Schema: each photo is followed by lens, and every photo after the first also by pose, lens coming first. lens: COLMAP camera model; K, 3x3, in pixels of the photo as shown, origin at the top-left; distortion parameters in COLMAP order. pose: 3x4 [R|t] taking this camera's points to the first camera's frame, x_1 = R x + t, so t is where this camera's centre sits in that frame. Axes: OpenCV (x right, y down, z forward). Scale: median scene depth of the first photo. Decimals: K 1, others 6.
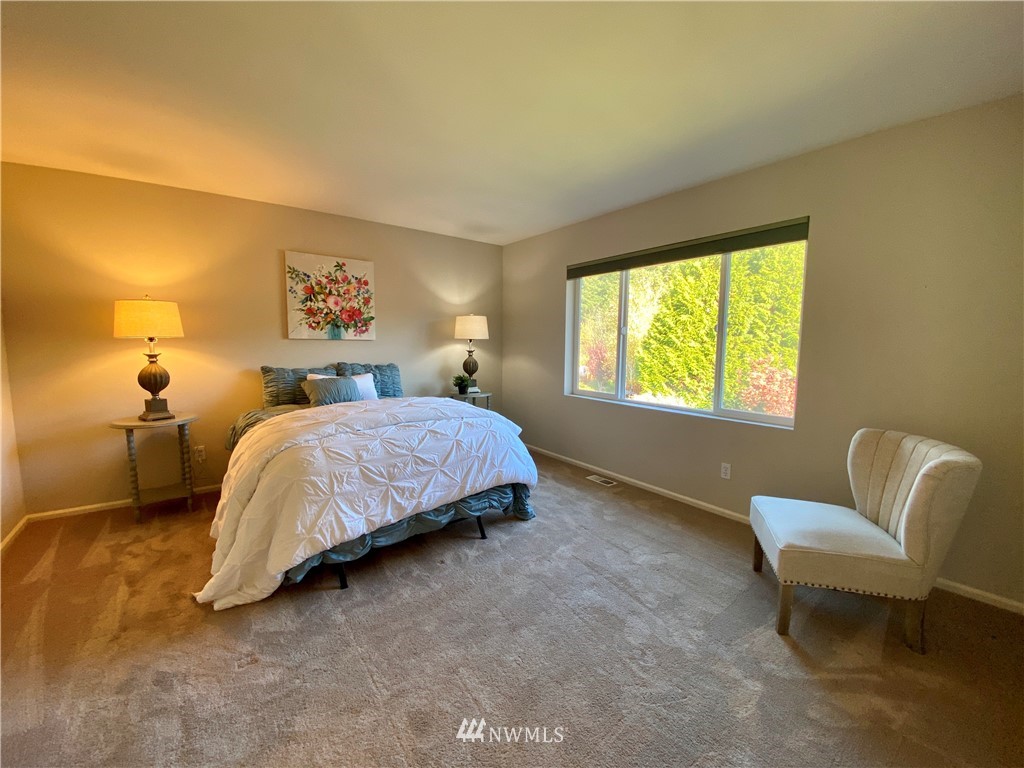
lens RADIAL K [[413.7, 0, 516.5], [0, 413.7, 383.1], [0, 0, 1]] dist [0.019699, -0.020028]
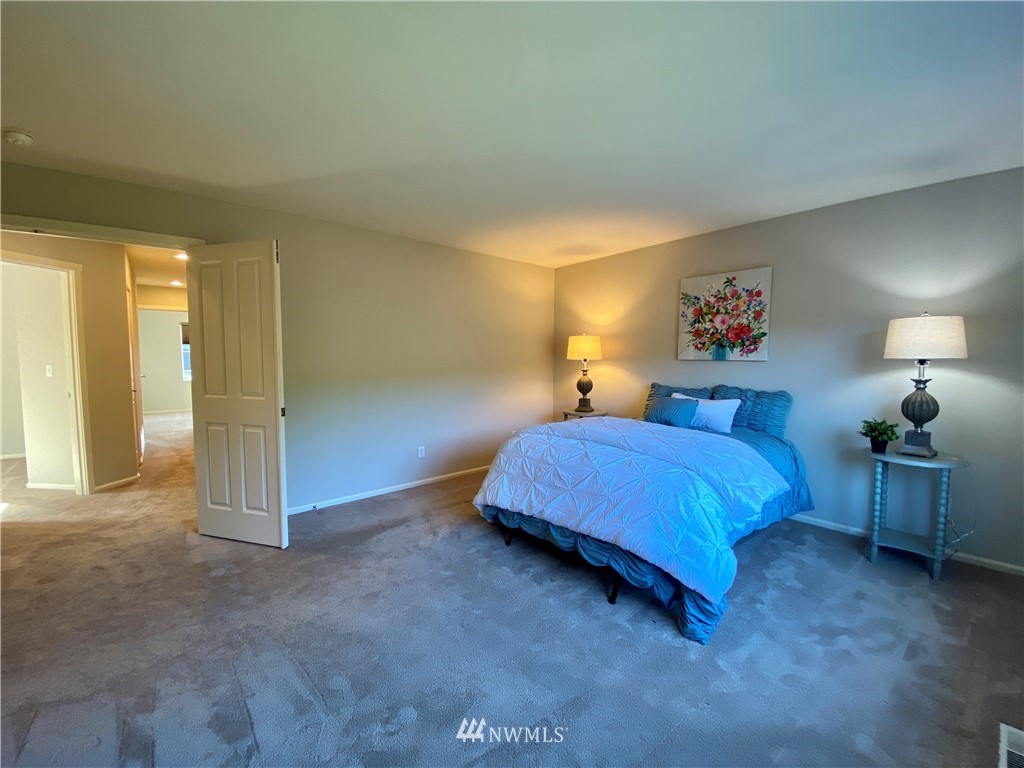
lens RADIAL K [[413.7, 0, 516.5], [0, 413.7, 383.1], [0, 0, 1]] dist [0.019699, -0.020028]
pose [[0.034912, 0.050893, -0.998094, 0.492779], [-0.108849, 0.992955, 0.046824, -0.048357], [0.993445, 0.107007, 0.040206, 0.515813]]
